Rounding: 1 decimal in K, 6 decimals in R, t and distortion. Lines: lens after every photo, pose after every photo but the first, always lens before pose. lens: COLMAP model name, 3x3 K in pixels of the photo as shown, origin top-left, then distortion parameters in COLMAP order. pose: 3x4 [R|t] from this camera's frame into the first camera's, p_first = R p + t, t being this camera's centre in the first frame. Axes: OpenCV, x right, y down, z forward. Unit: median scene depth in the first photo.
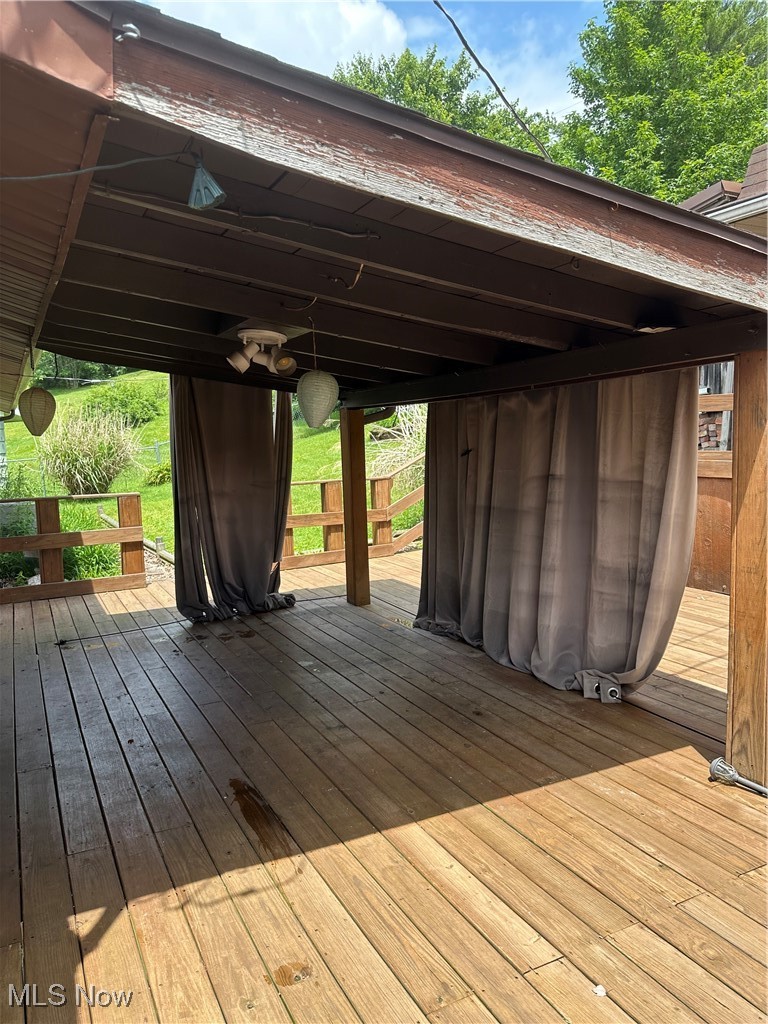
lens RADIAL K [[723.8, 0, 380.4], [0, 723.8, 520.3], [0, 0, 1]] dist [0.073035, -0.094360]
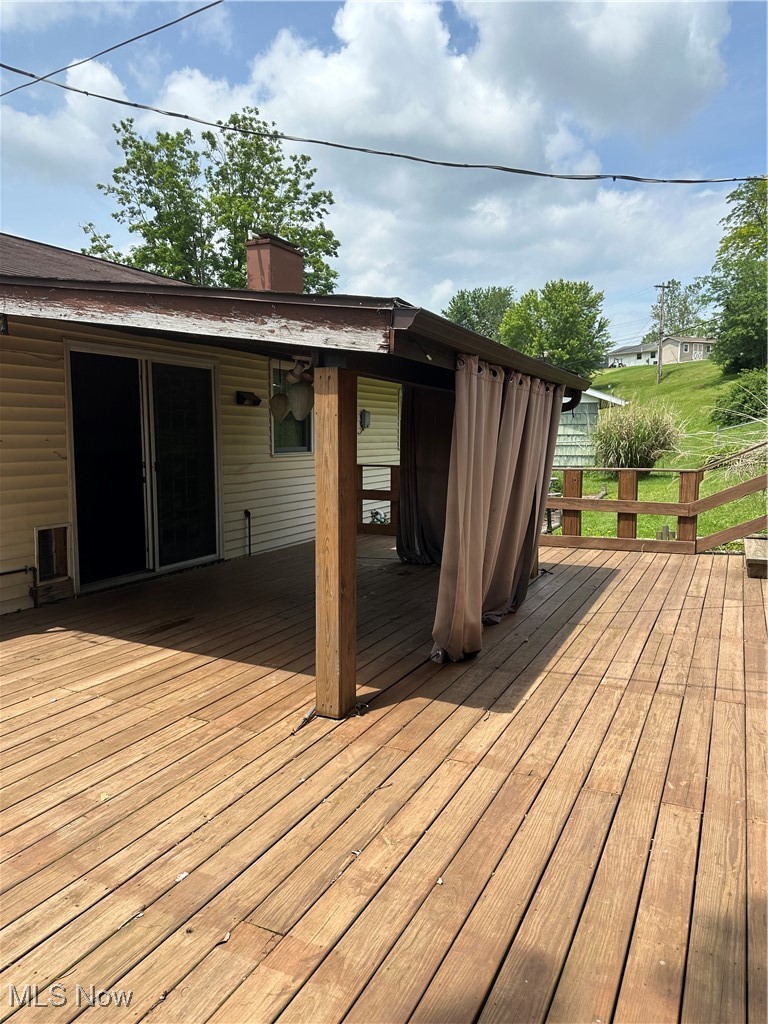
lens RADIAL K [[723.8, 0, 383.2], [0, 723.8, 512.1], [0, 0, 1]] dist [0.073035, -0.094360]
pose [[0.592982, 0.120174, -0.796197, 1.796837], [-0.109206, 0.991667, 0.068344, -0.086674], [0.797776, 0.046422, 0.601164, 0.362928]]
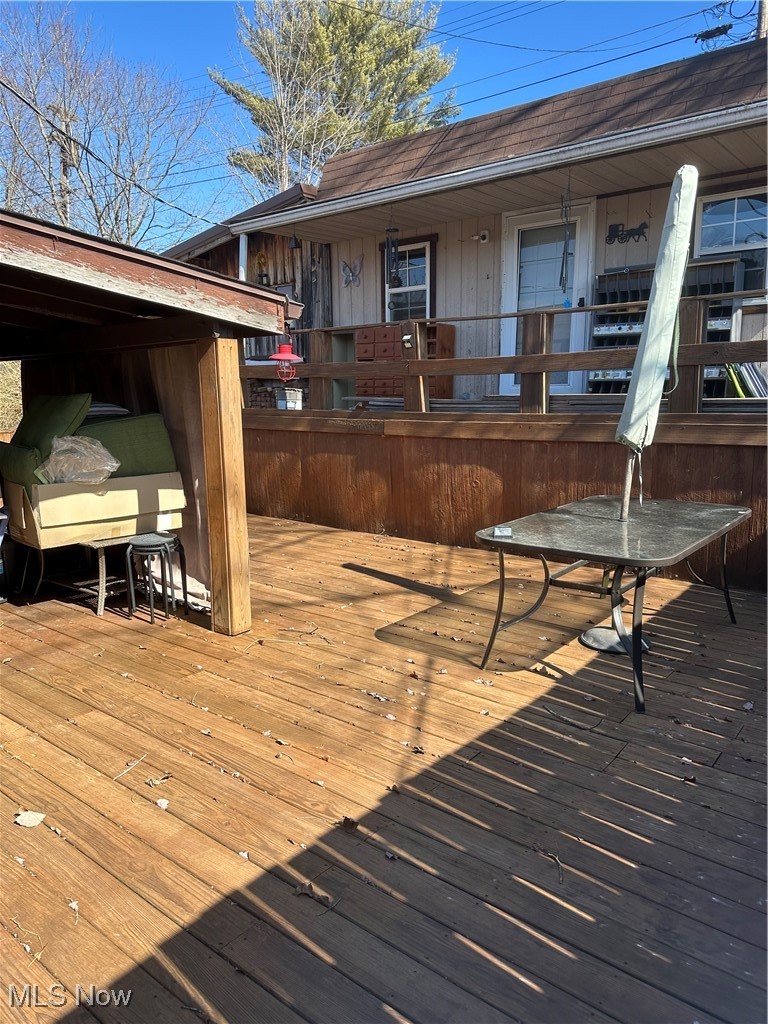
lens RADIAL K [[723.8, 0, 386.4], [0, 723.8, 510.2], [0, 0, 1]] dist [0.073035, -0.094360]
pose [[0.919901, -0.047879, 0.389217, 0.285329], [0.029055, 0.998112, 0.054110, 0.051074], [-0.391073, -0.038467, 0.919556, -0.558042]]
